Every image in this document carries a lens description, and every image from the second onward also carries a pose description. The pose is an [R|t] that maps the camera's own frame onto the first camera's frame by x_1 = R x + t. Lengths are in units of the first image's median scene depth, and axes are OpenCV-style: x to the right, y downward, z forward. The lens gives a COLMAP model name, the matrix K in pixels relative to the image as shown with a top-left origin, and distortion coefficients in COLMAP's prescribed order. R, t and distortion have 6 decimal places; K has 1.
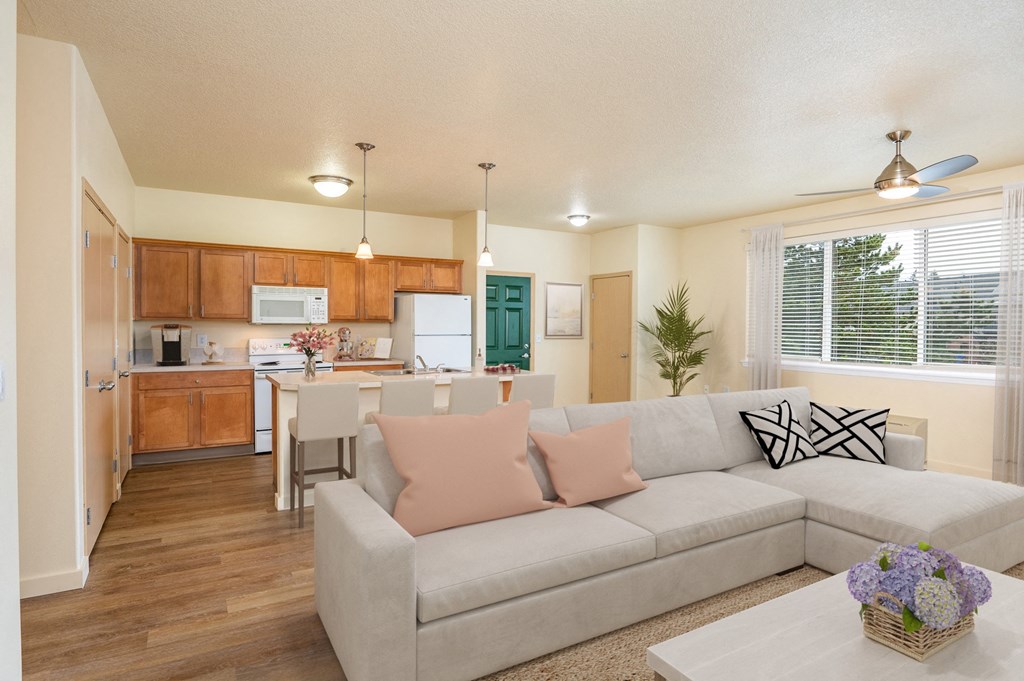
lens RADIAL K [[535.4, 0, 528.9], [0, 535.4, 335.8], [0, 0, 1]] dist [-0.001932, -0.000418]
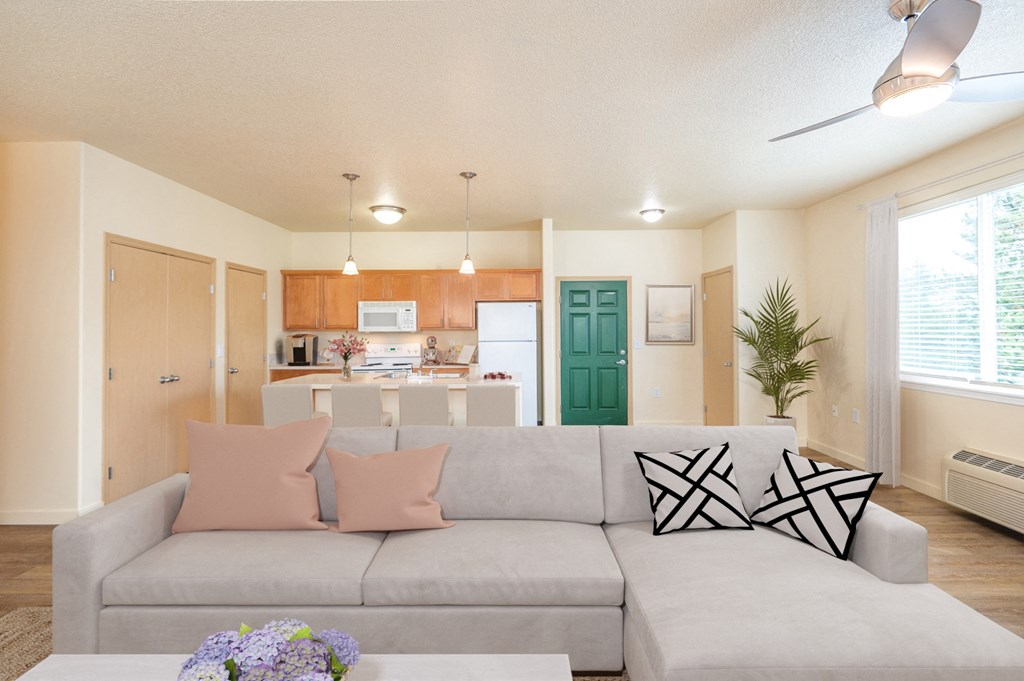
lens RADIAL K [[484.4, 0, 513.6], [0, 484.4, 328.4], [0, 0, 1]] dist [0.002794, 0.000334]
pose [[0.866931, -0.012925, -0.498260, 0.323167], [0.001014, 0.999707, -0.024168, -0.003640], [0.498427, 0.020446, 0.866691, 0.183545]]
